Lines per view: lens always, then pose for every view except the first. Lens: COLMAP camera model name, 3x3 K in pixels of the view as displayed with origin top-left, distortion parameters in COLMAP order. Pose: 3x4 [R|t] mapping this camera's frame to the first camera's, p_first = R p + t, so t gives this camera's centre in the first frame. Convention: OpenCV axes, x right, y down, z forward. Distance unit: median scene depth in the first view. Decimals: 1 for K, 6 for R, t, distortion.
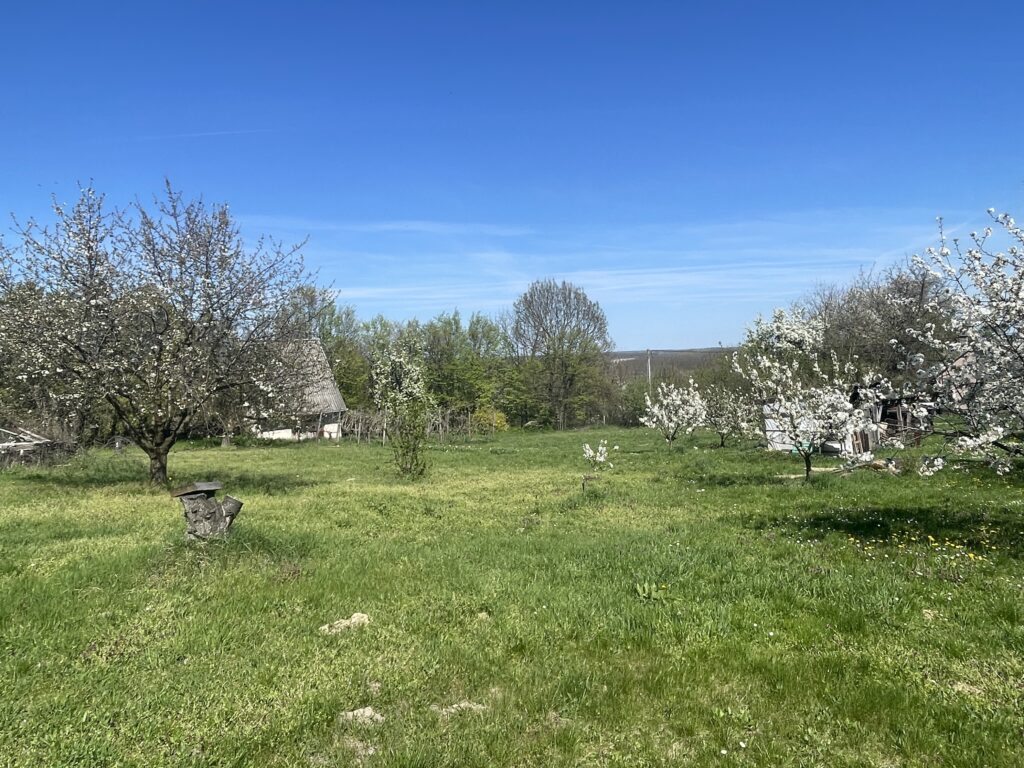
lens RADIAL K [[702.9, 0, 506.1], [0, 702.9, 384.4], [0, 0, 1]] dist [-0.002440, -0.000319]
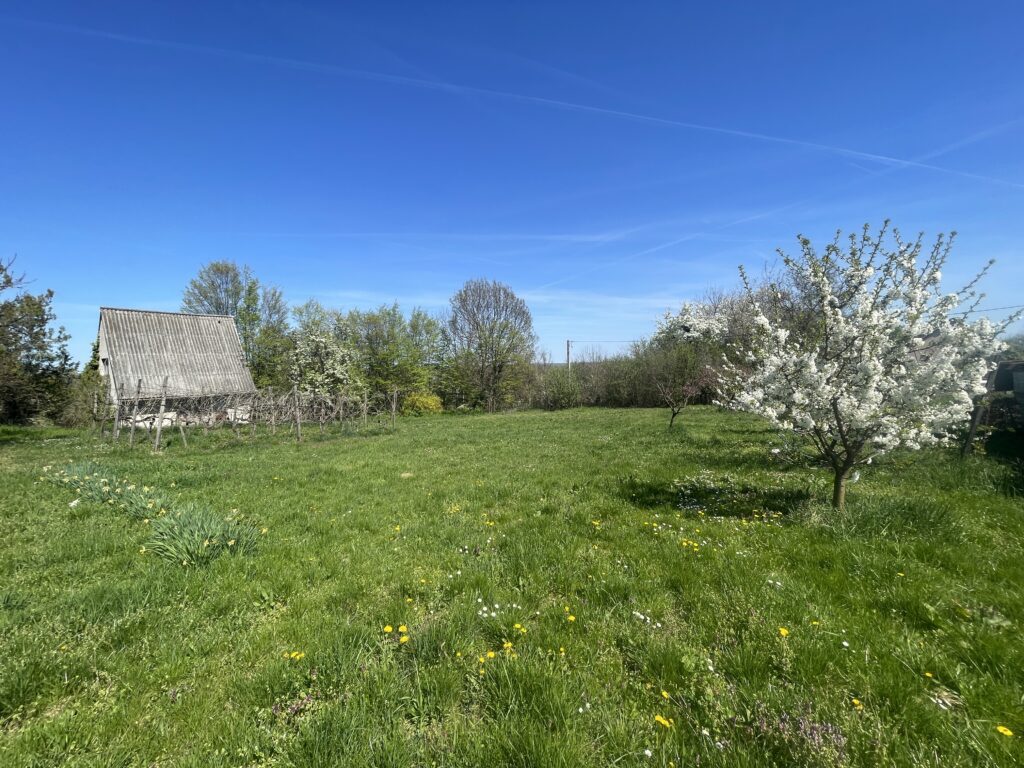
lens RADIAL K [[414.2, 0, 506.8], [0, 414.2, 381.7], [0, 0, 1]] dist [0.000852, -0.000446]
pose [[0.994414, 0.006558, 0.105343, 0.035251], [-0.006389, 0.999978, -0.001934, 0.018829], [-0.105353, 0.001250, 0.994434, 0.357612]]
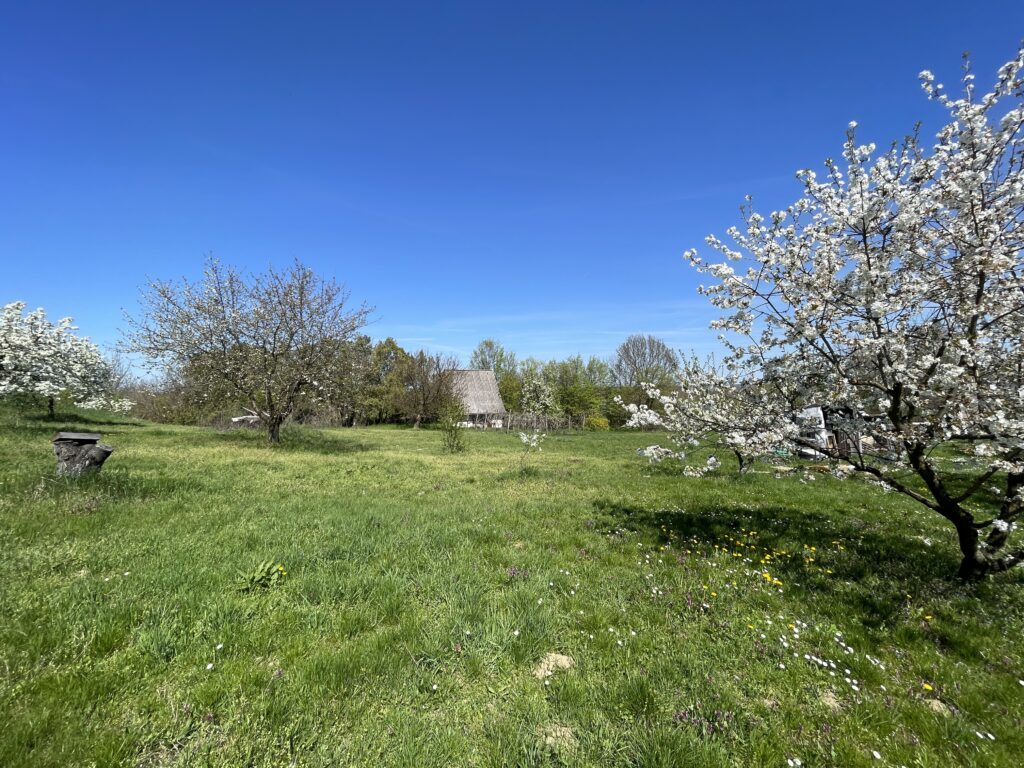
lens RADIAL K [[414.2, 0, 512.2], [0, 414.2, 380.1], [0, 0, 1]] dist [0.000852, -0.000446]
pose [[0.957982, 0.018633, -0.286224, 0.059418], [-0.033057, 0.998411, -0.045643, 0.003968], [0.284919, 0.053186, 0.957075, 0.041734]]
